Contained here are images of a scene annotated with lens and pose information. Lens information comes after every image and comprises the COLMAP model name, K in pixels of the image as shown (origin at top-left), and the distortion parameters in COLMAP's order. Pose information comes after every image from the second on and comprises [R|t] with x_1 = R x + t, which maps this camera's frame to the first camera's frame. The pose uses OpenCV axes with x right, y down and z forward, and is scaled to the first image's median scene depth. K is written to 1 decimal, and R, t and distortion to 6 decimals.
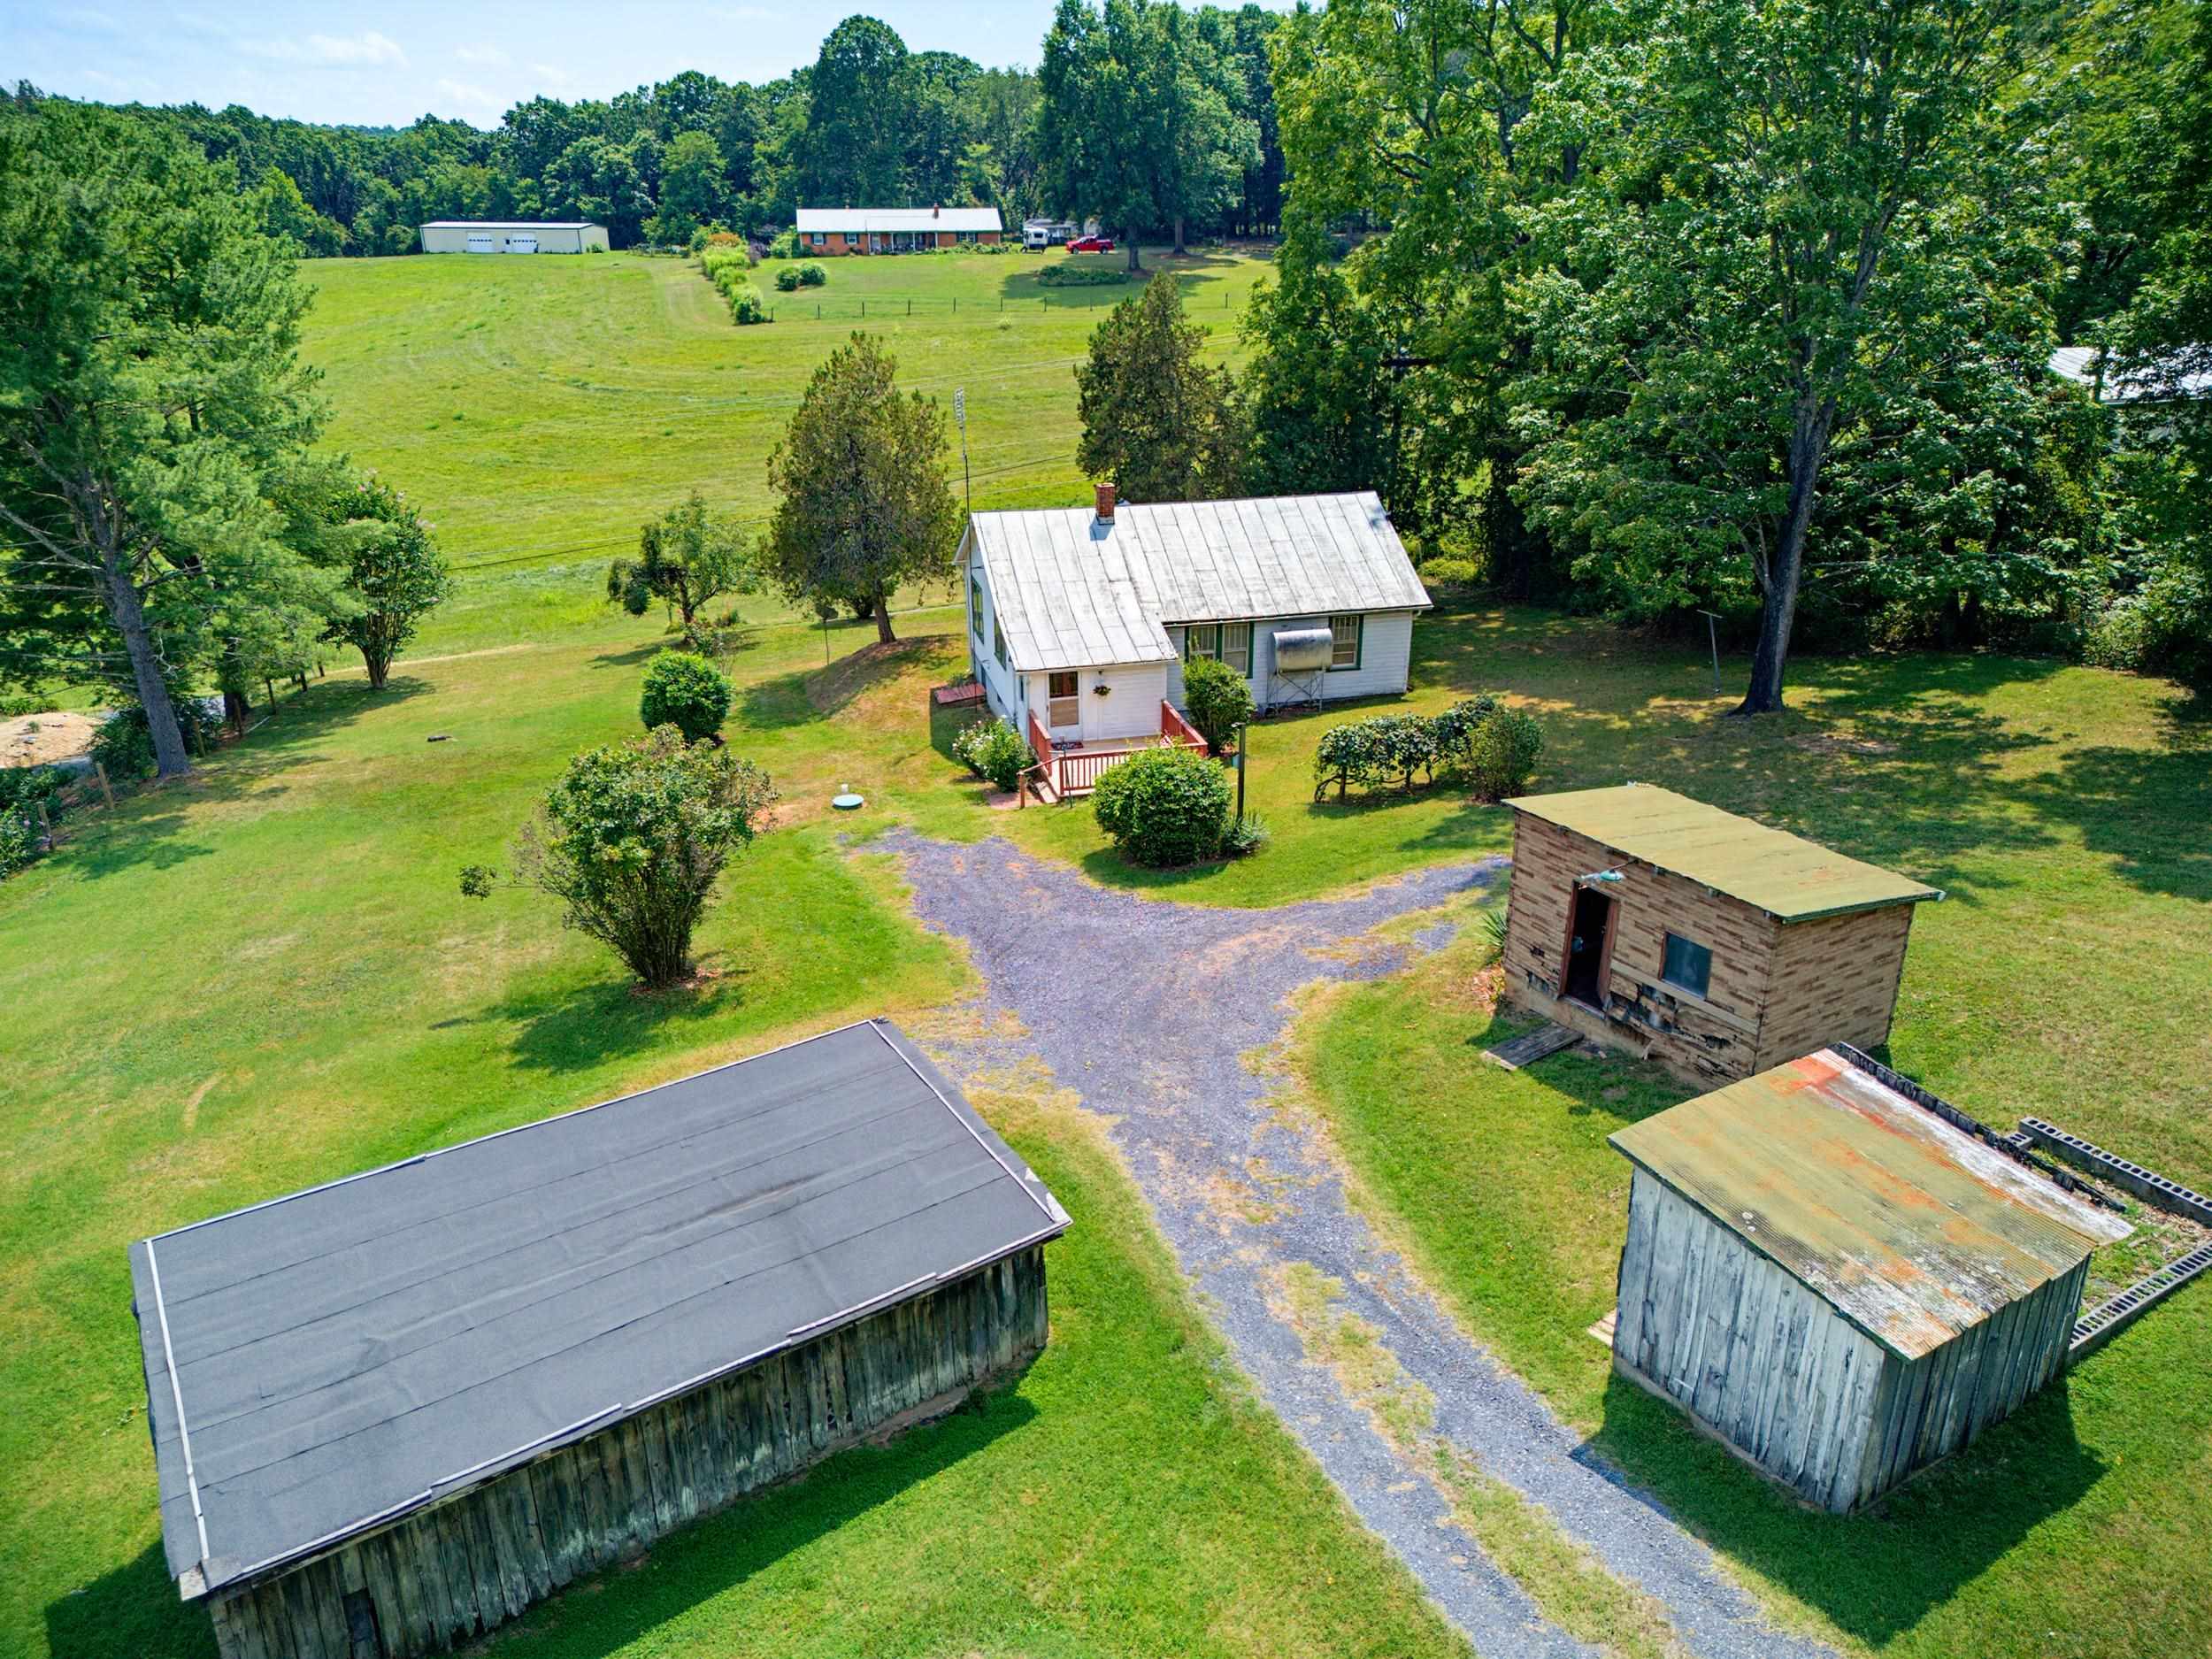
lens RADIAL K [[1543.9, 0, 1099.8], [0, 1543.9, 823.4], [0, 0, 1]] dist [0.100463, -0.090225]
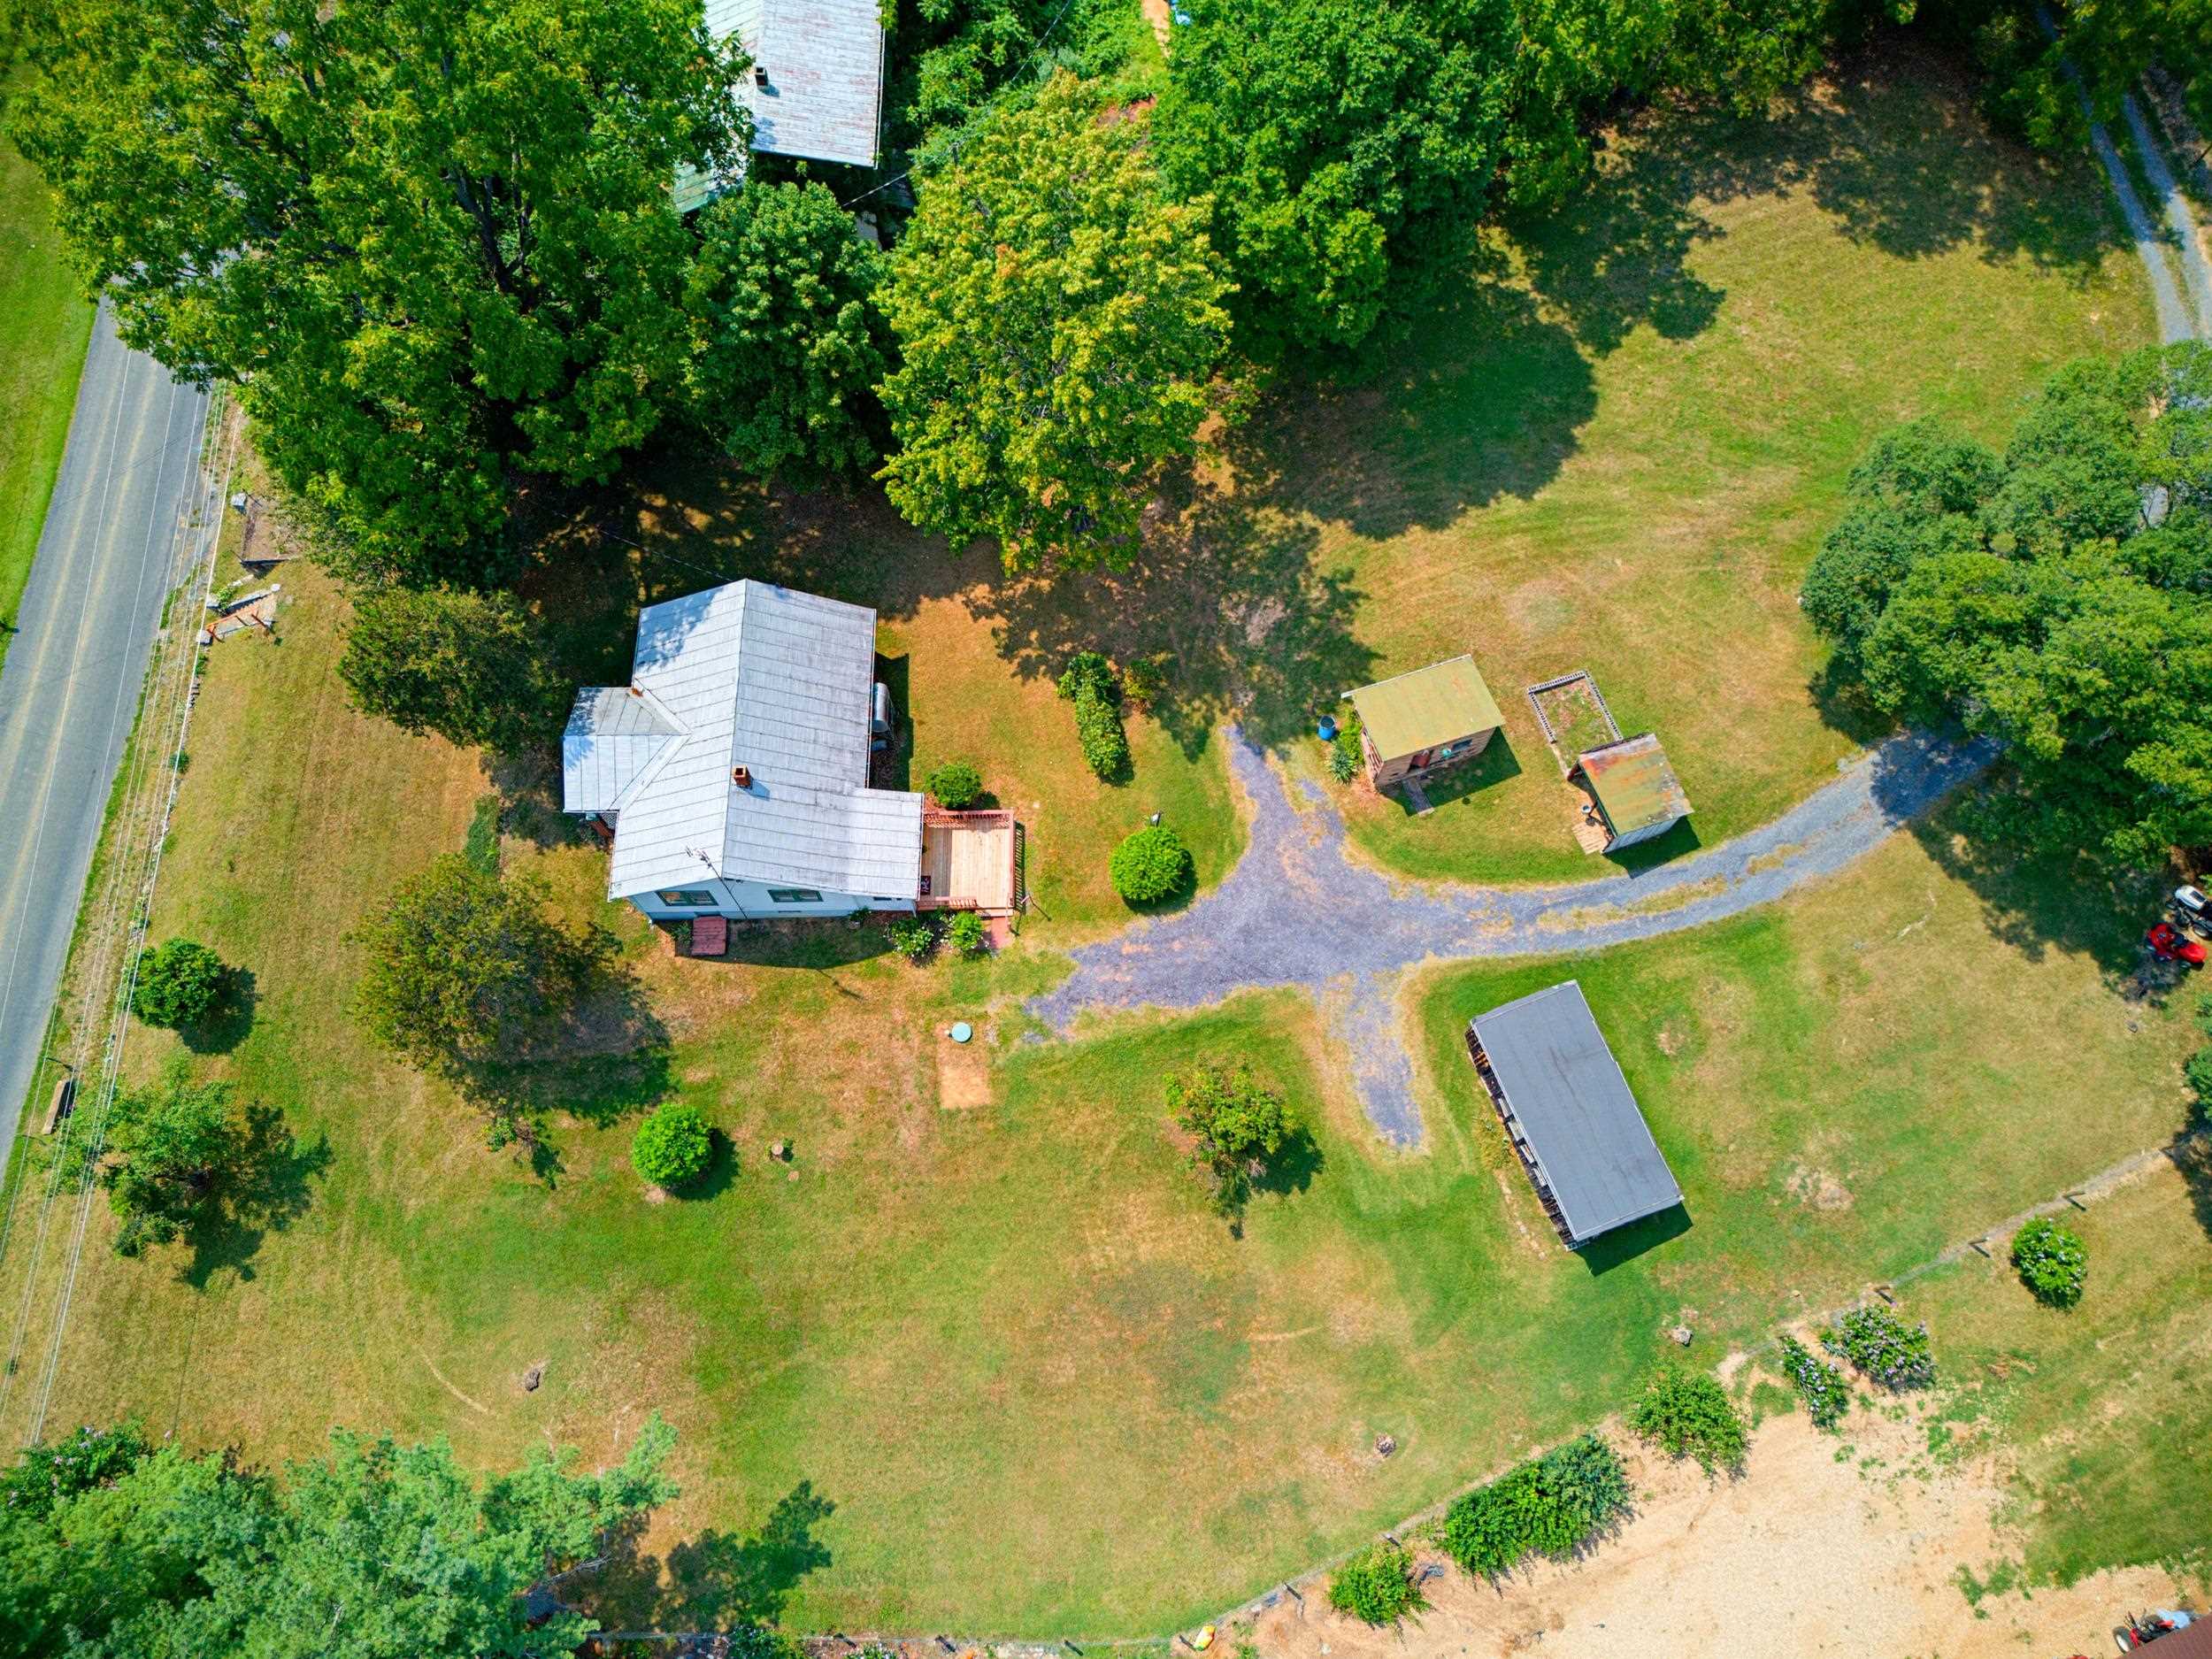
lens RADIAL K [[1543.9, 0, 1099.8], [0, 1543.9, 823.4], [0, 0, 1]] dist [0.100463, -0.090225]
pose [[0.219446, -0.903618, 0.367857, -0.517263], [0.374851, 0.426198, 0.823312, -1.340386], [-0.900739, -0.042781, 0.432249, 0.209335]]
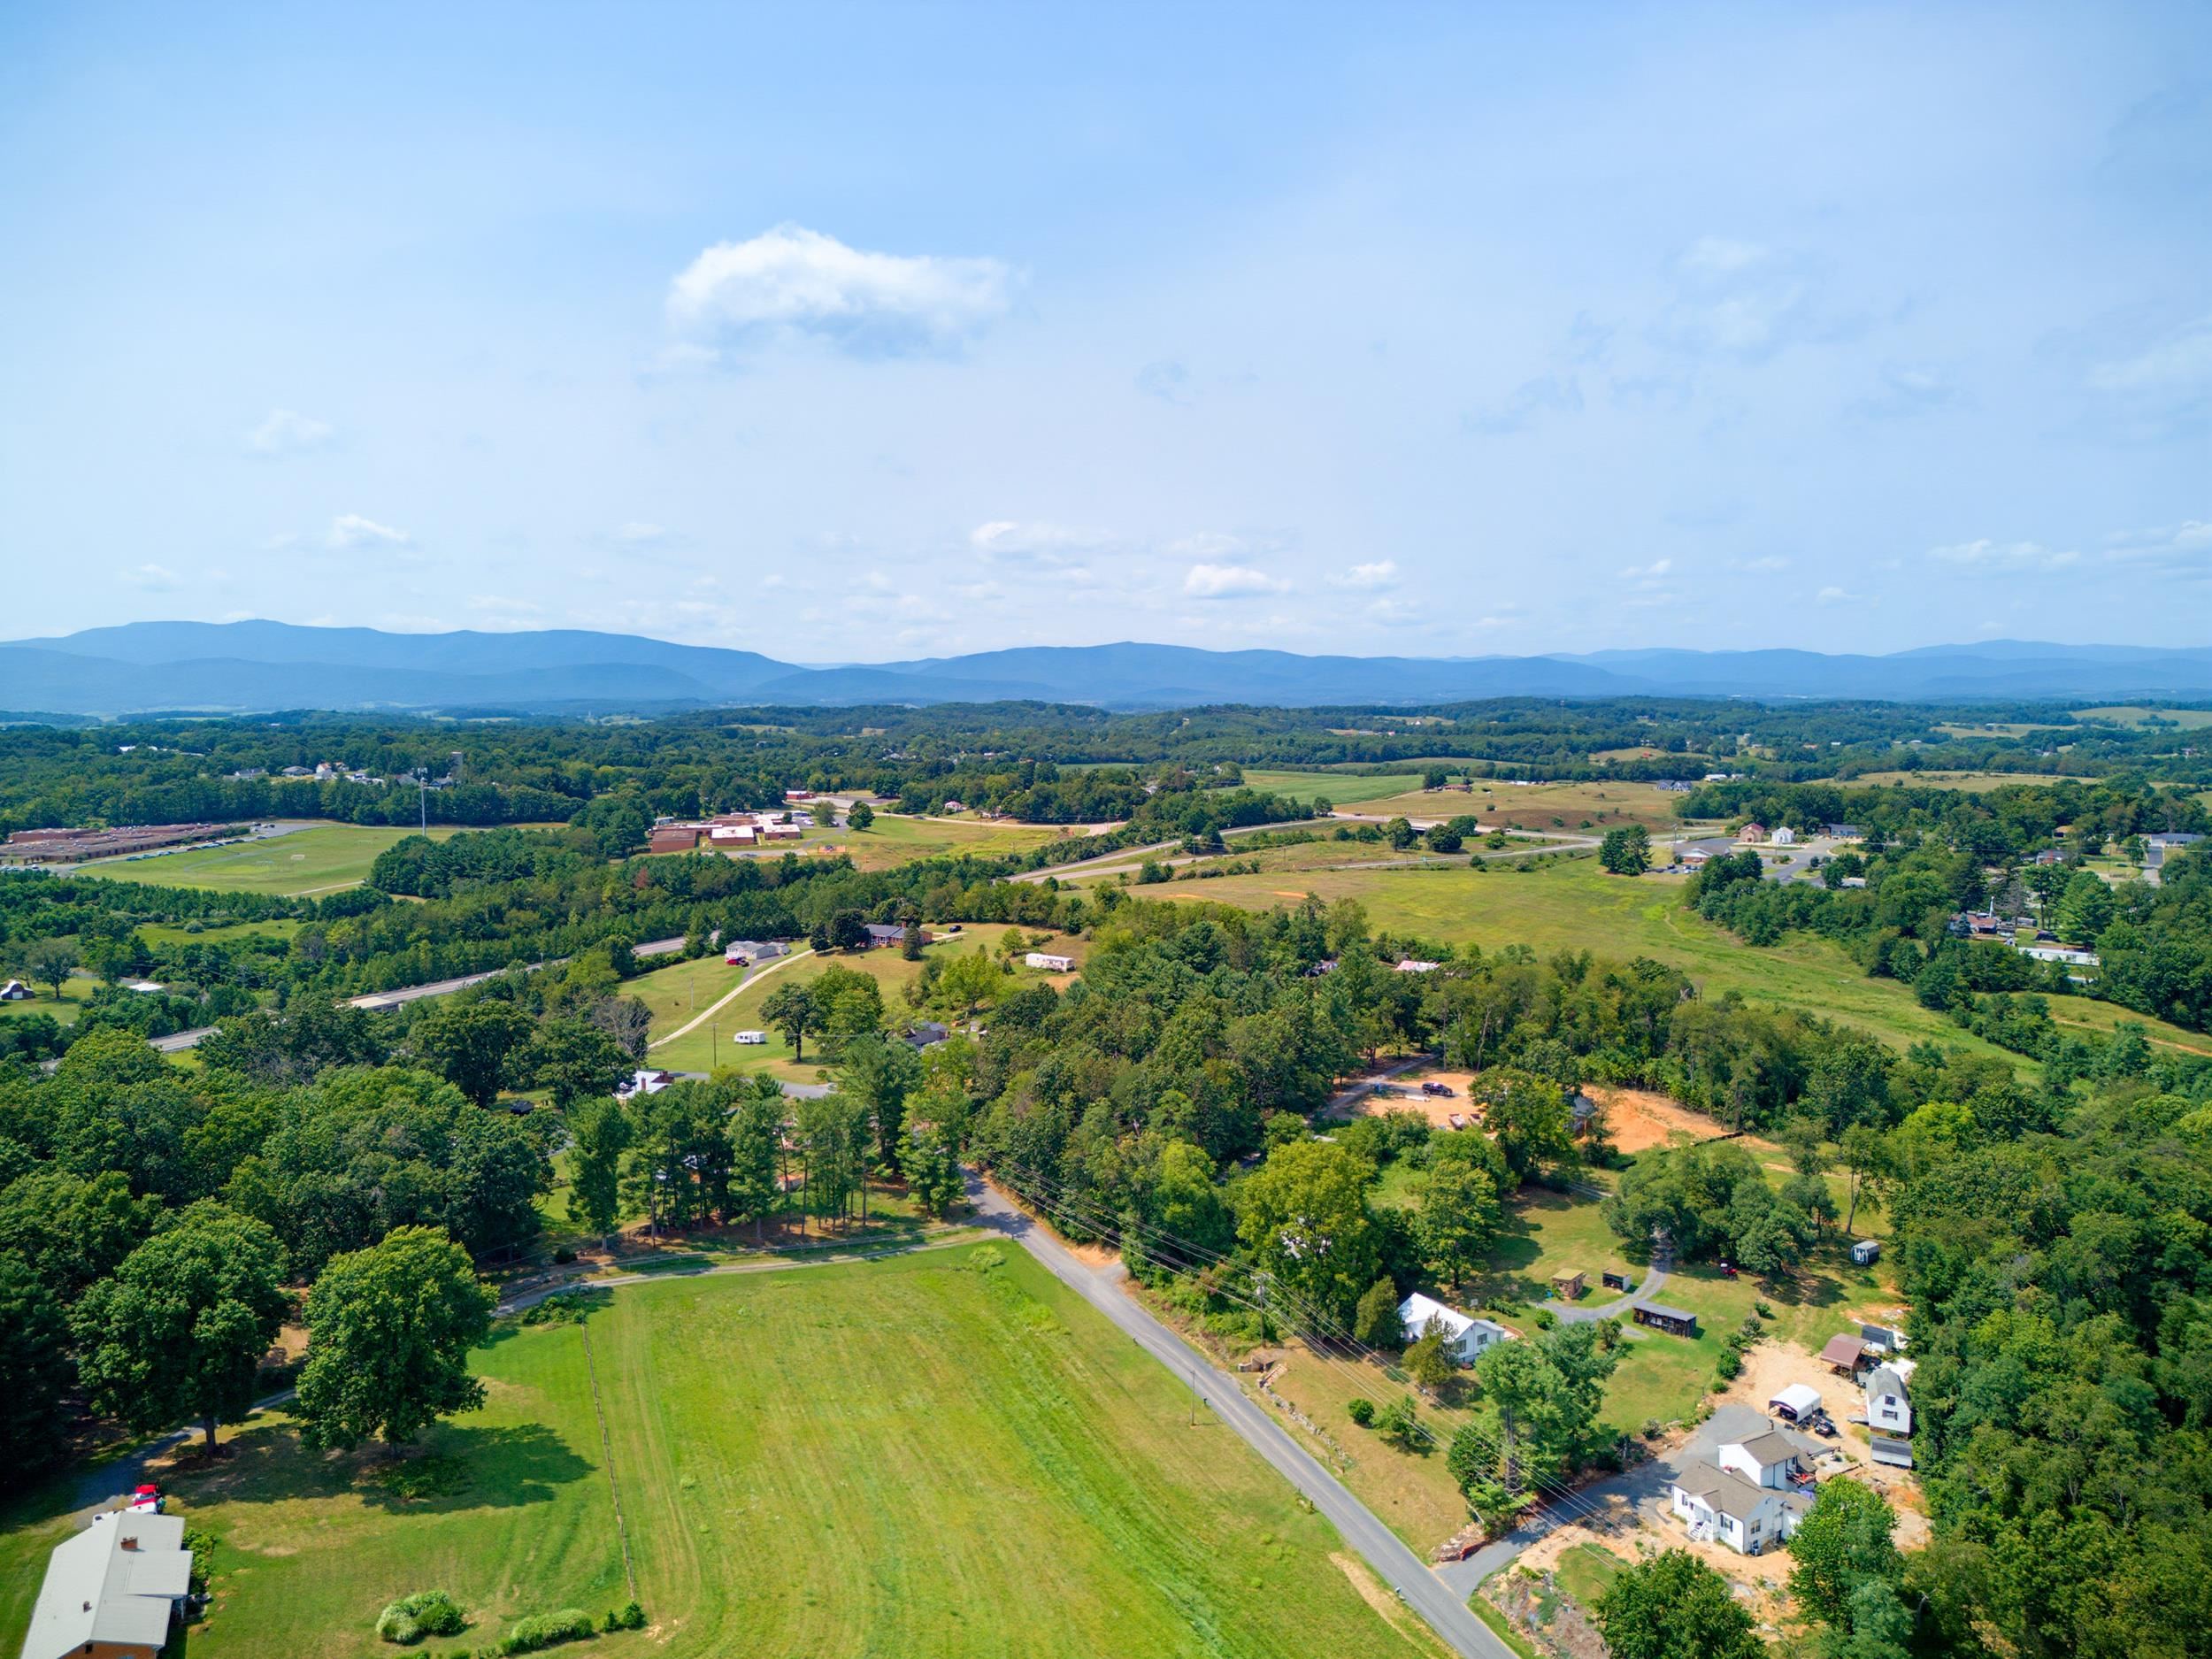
lens RADIAL K [[1543.9, 0, 1099.8], [0, 1543.9, 823.4], [0, 0, 1]] dist [0.100463, -0.090225]
pose [[-0.297772, -0.073809, 0.951779, -5.198189], [0.377224, 0.906770, 0.188336, -3.612179], [-0.876946, 0.415115, -0.242168, 3.071023]]
